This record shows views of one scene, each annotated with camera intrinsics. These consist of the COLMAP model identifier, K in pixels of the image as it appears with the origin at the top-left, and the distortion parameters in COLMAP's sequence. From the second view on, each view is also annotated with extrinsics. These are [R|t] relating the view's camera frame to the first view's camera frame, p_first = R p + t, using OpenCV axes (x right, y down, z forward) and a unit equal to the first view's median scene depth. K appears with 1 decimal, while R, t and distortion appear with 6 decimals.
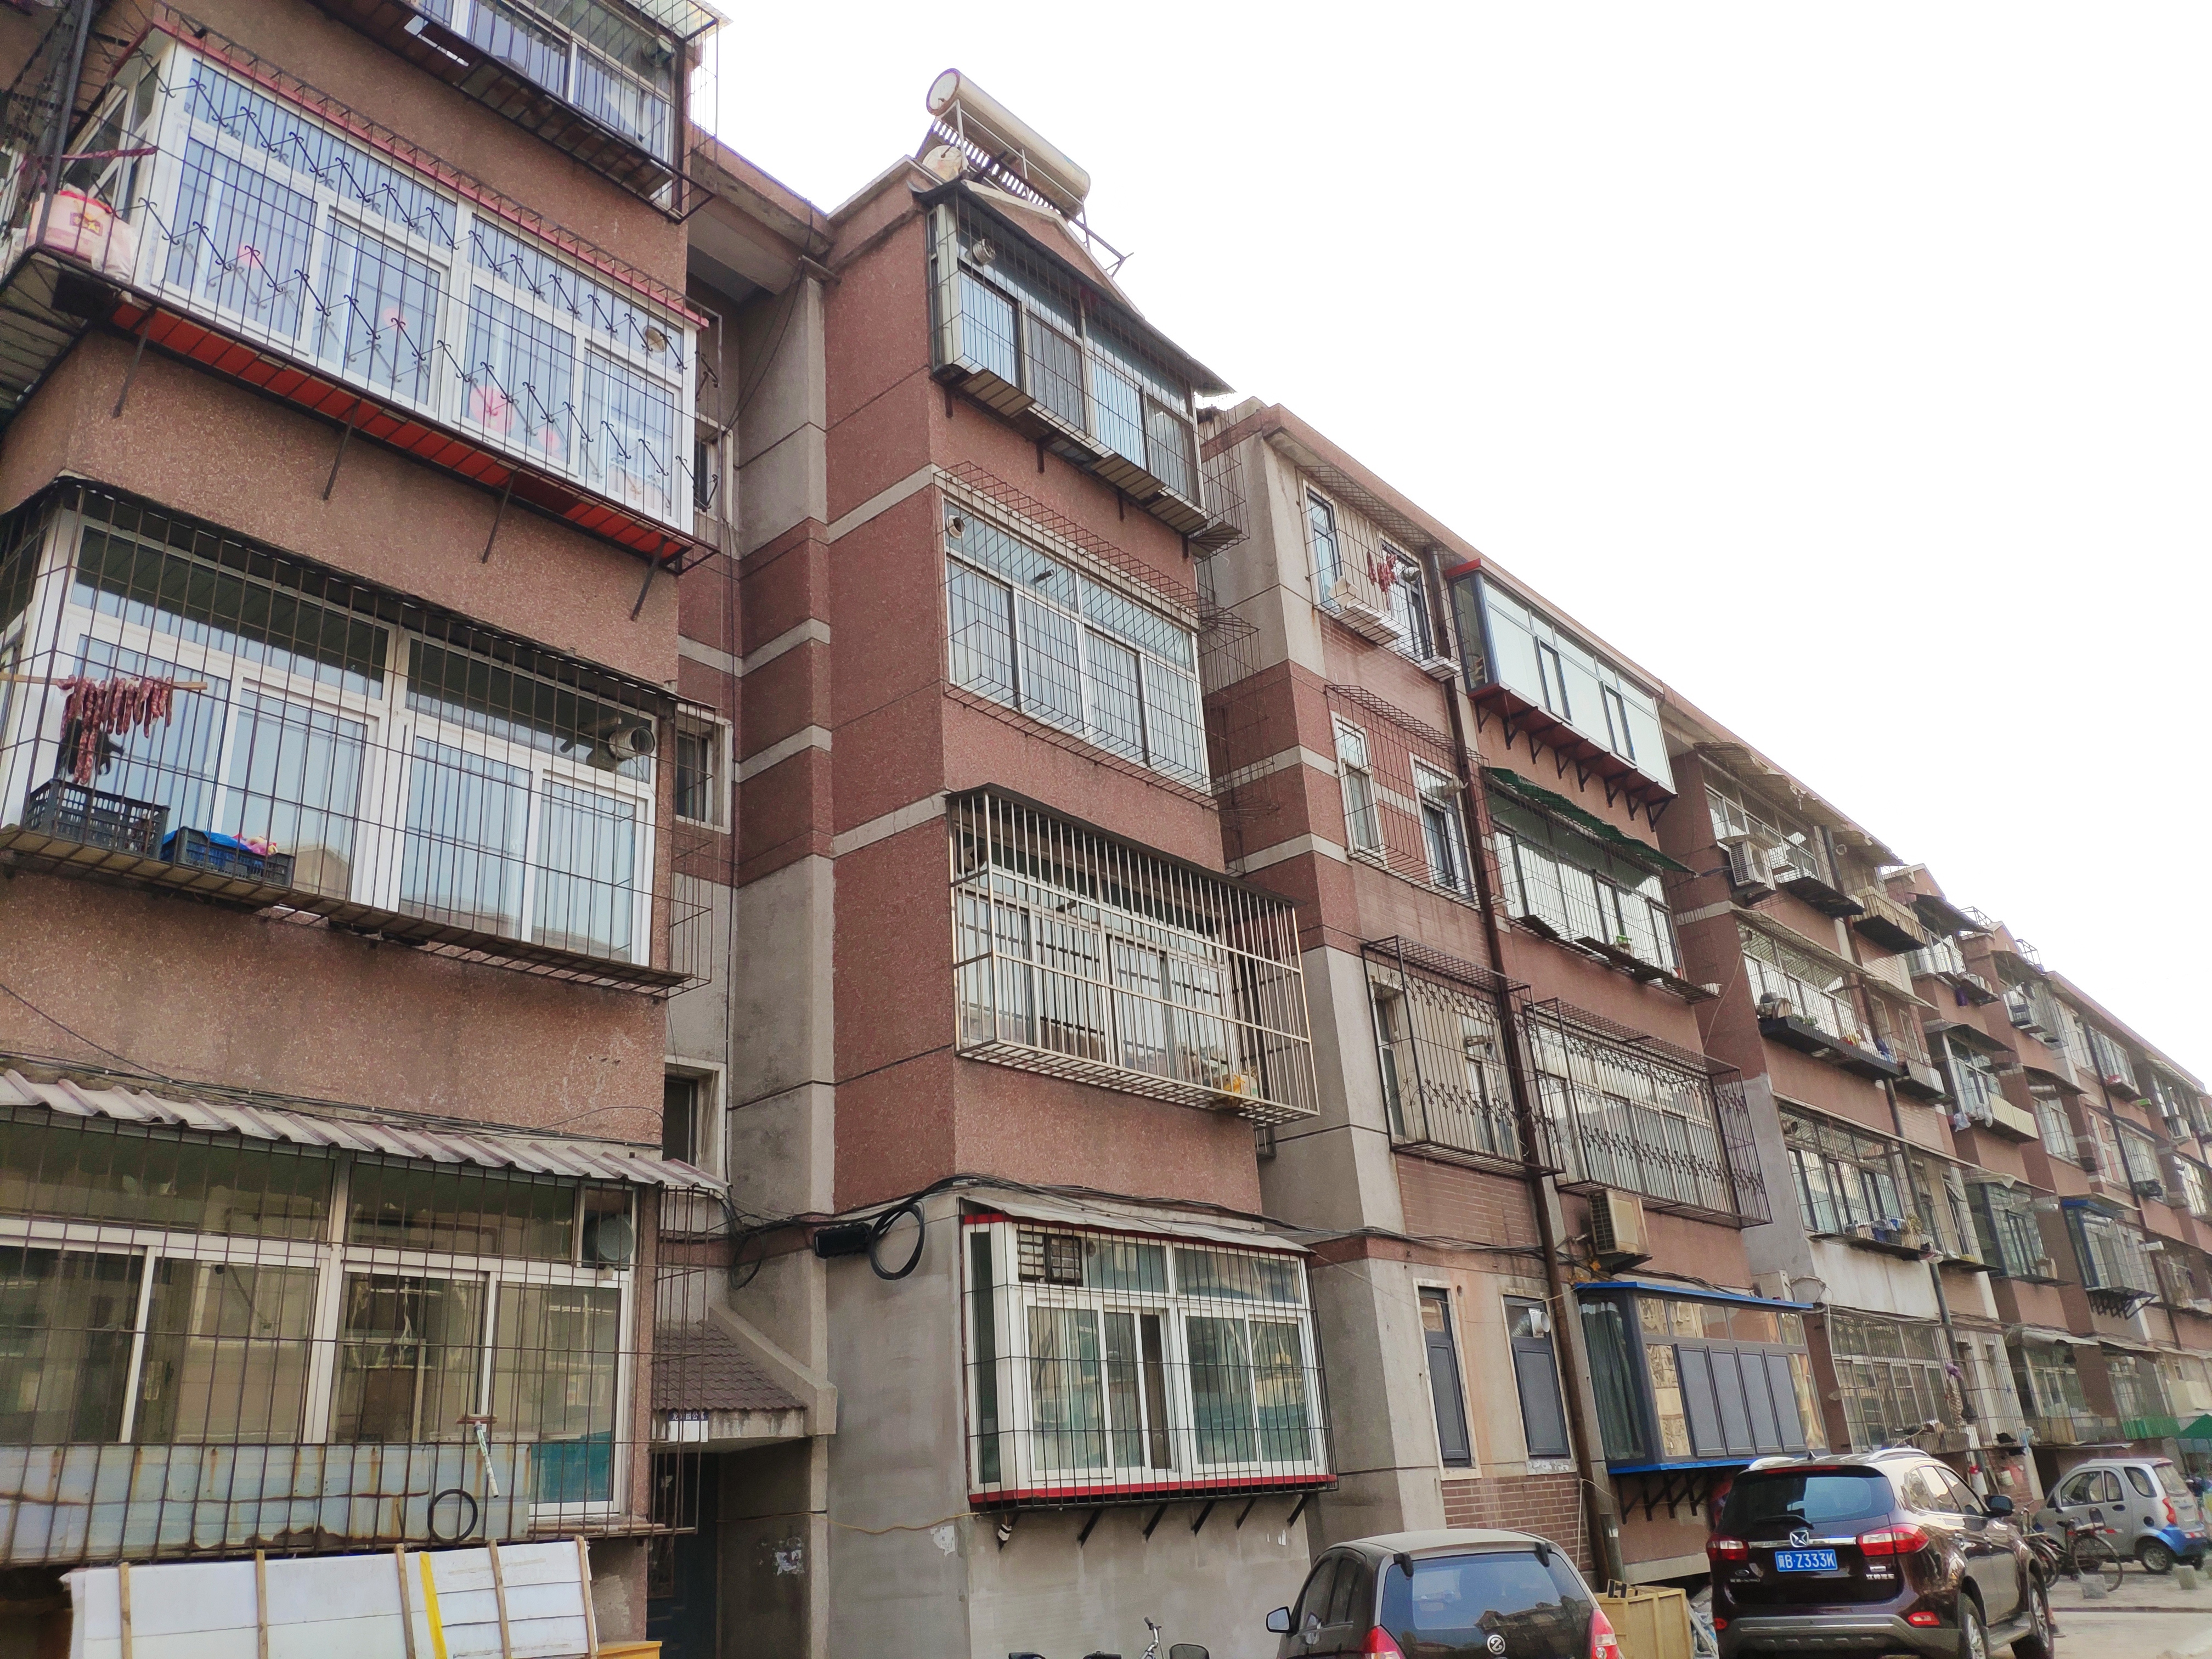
lens RADIAL K [[1656.7, 0, 1106.0], [0, 1656.7, 829.5], [0, 0, 1]] dist [-0.002078, -0.112088]
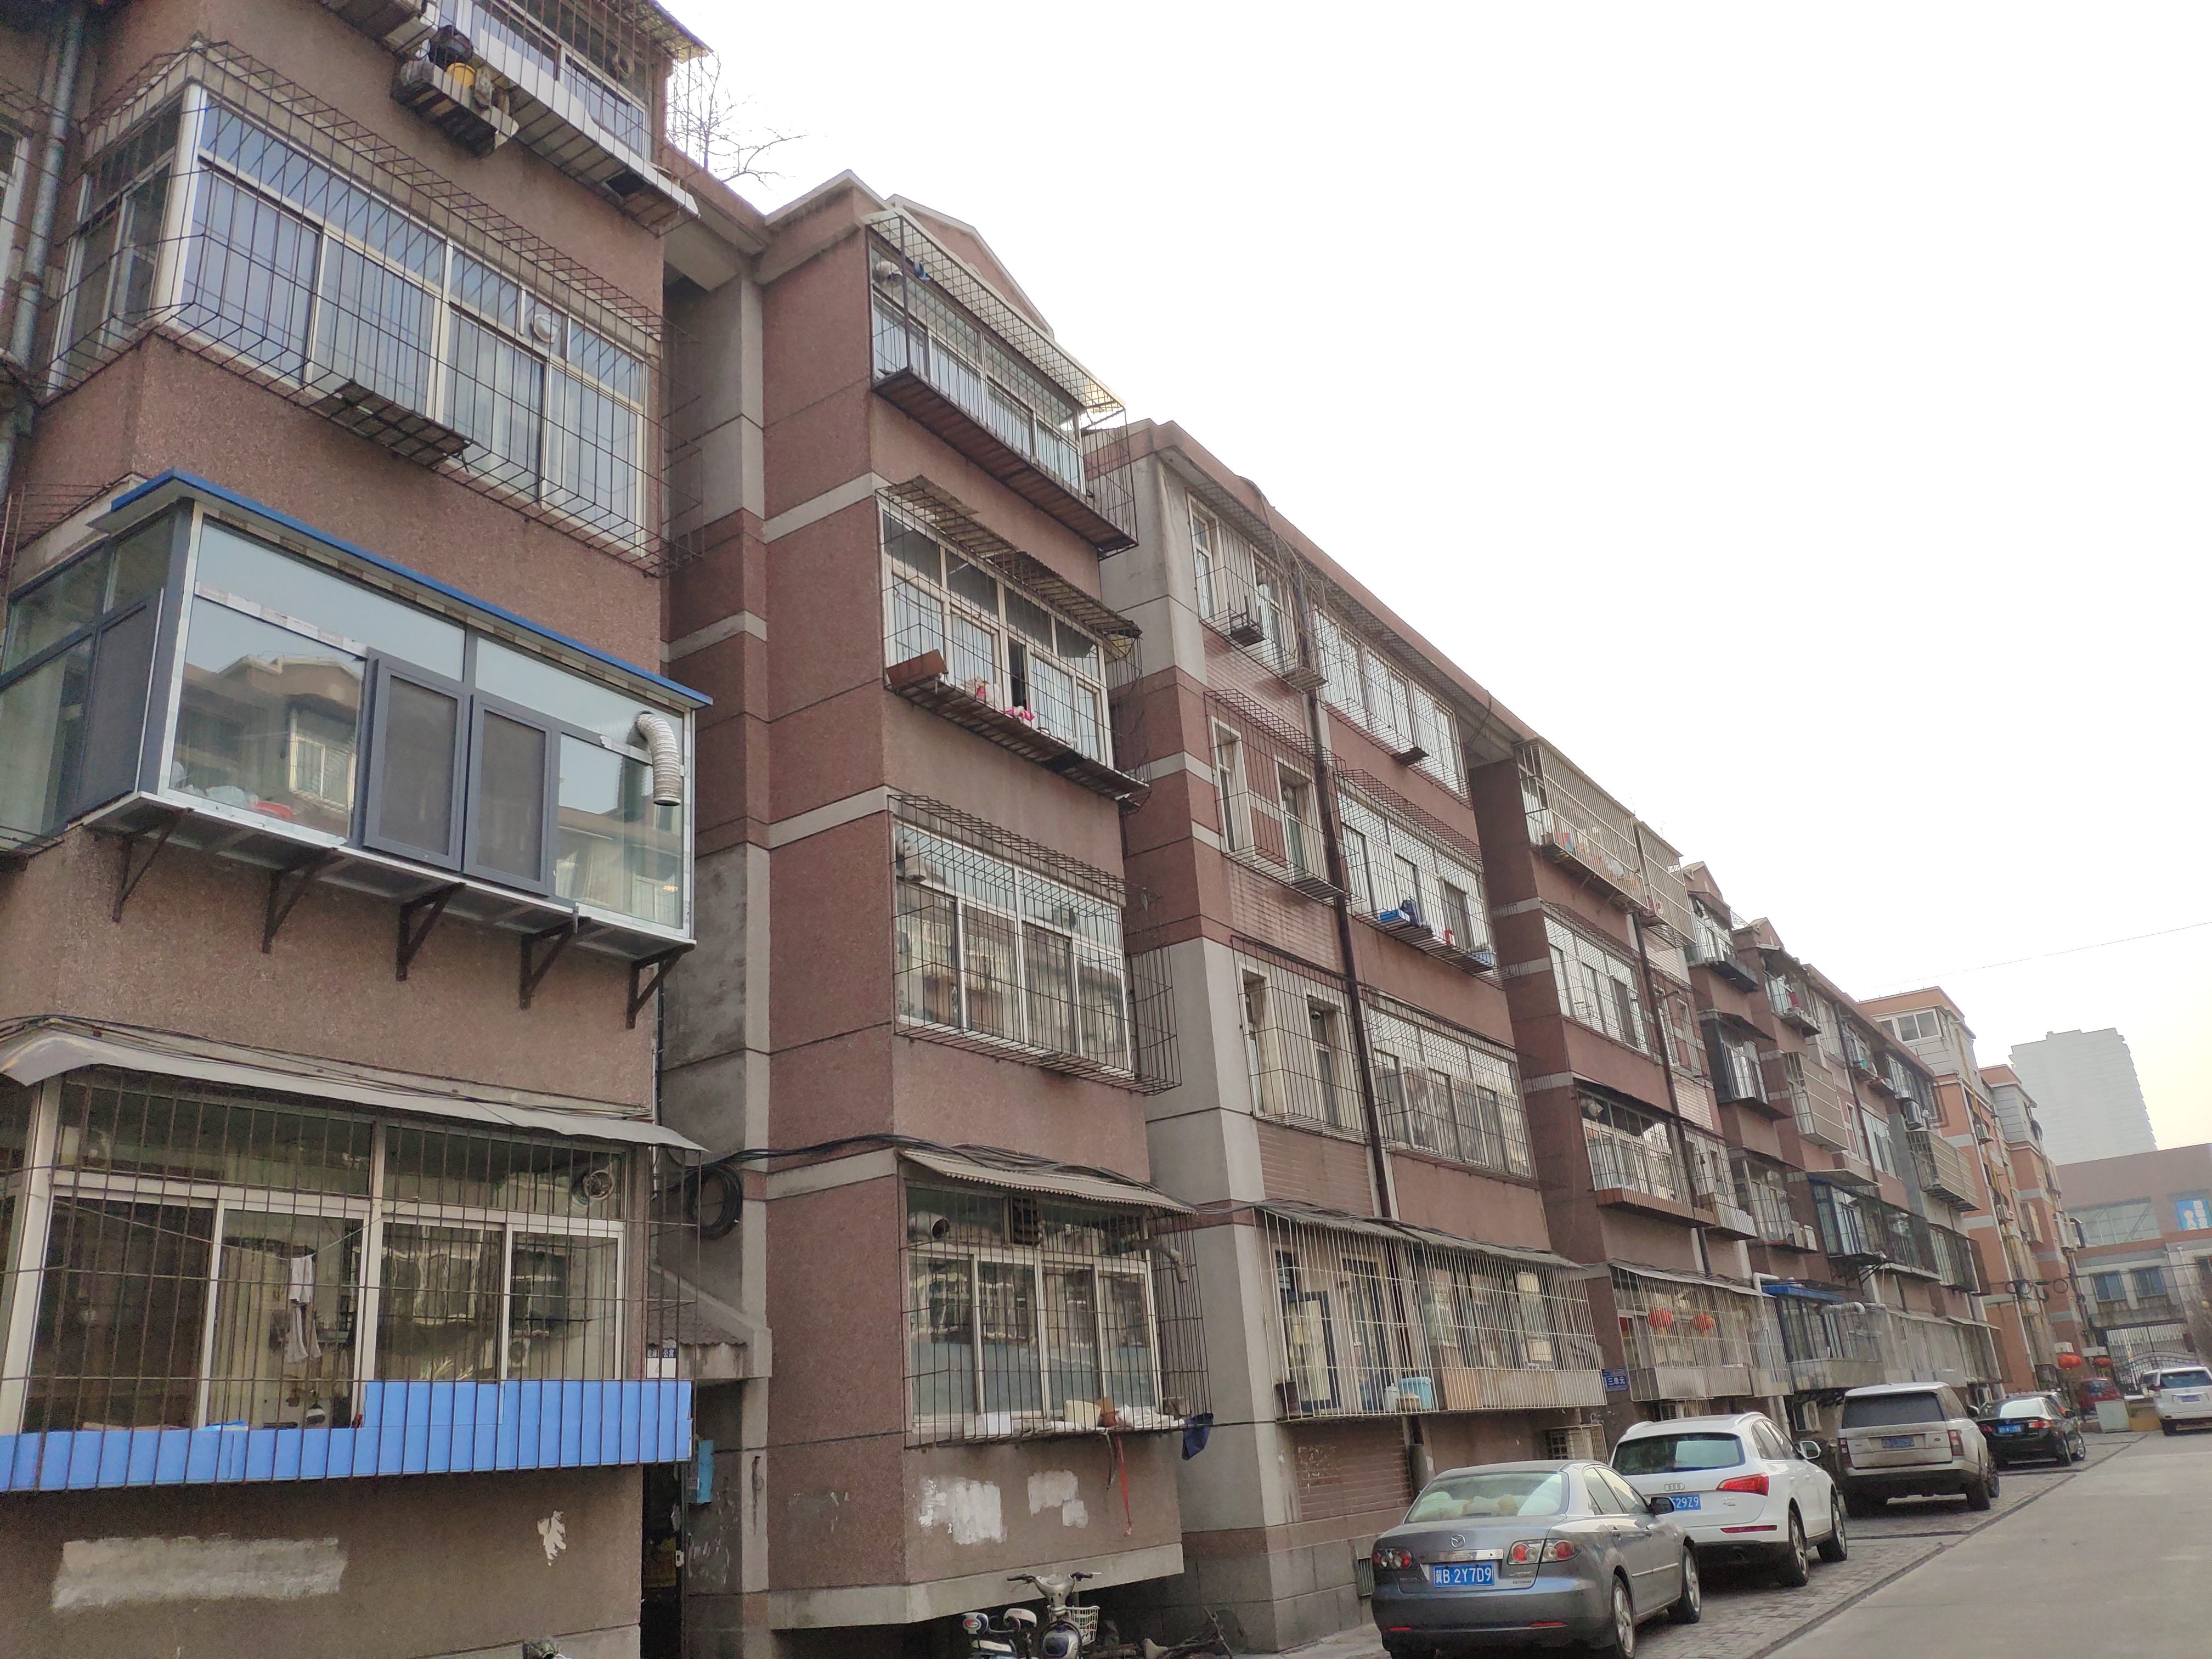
lens RADIAL K [[1656.7, 0, 1106.0], [0, 1656.7, 829.5], [0, 0, 1]] dist [-0.002078, -0.112088]
pose [[0.990855, 0.045418, 0.127054, -0.077044], [-0.049427, 0.998369, 0.028577, -0.028777], [-0.125549, -0.034596, 0.991484, -0.085395]]
